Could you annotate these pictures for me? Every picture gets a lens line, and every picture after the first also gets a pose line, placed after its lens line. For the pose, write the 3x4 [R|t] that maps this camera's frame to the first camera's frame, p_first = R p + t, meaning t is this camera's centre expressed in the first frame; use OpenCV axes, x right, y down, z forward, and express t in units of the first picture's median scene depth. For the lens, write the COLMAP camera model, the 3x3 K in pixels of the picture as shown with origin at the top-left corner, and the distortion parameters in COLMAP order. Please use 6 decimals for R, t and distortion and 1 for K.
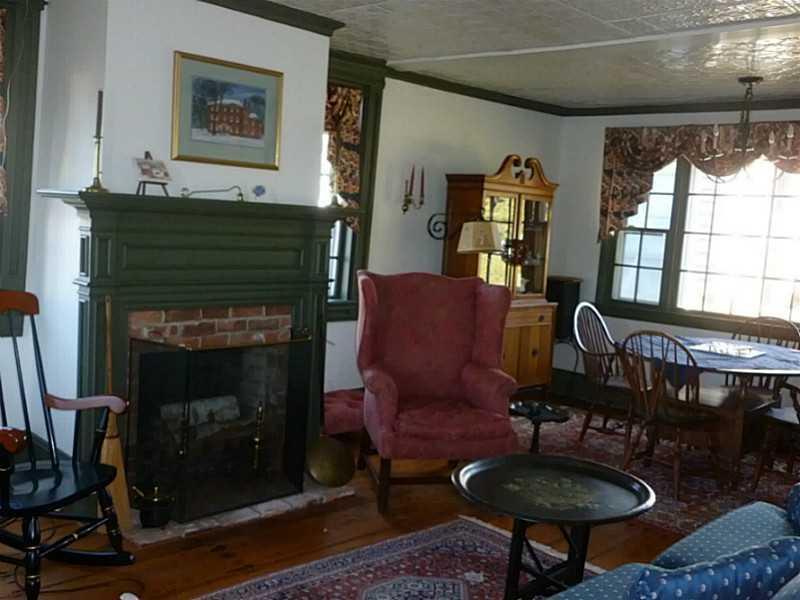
lens RADIAL K [[687.0, 0, 400.0], [0, 687.0, 300.0], [0, 0, 1]] dist [-0.026586, 0.014379]
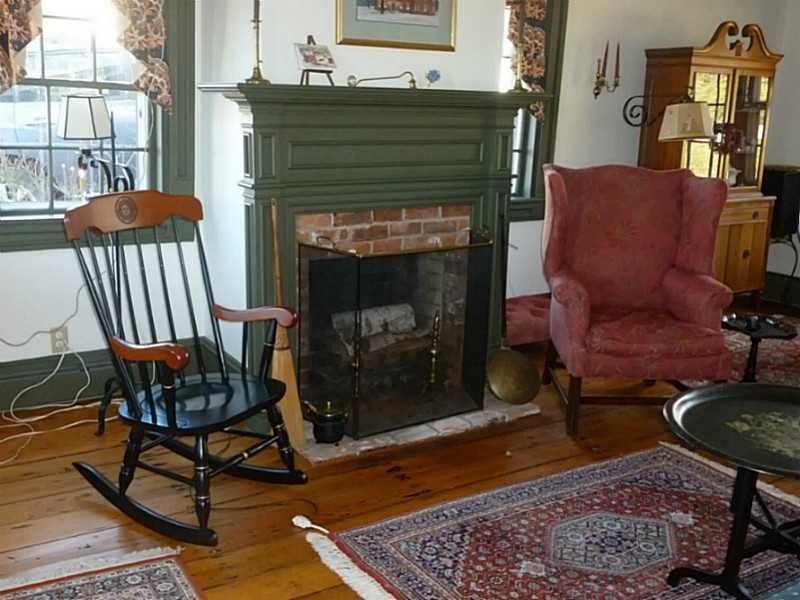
lens RADIAL K [[678.5, 0, 404.1], [0, 678.5, 264.1], [0, 0, 1]] dist [0.000327, 0.006989]
pose [[0.969072, 0.009762, -0.246583, -0.023278], [0.014868, 0.995093, 0.097823, -0.003852], [0.246328, -0.098464, 0.964172, 0.120015]]
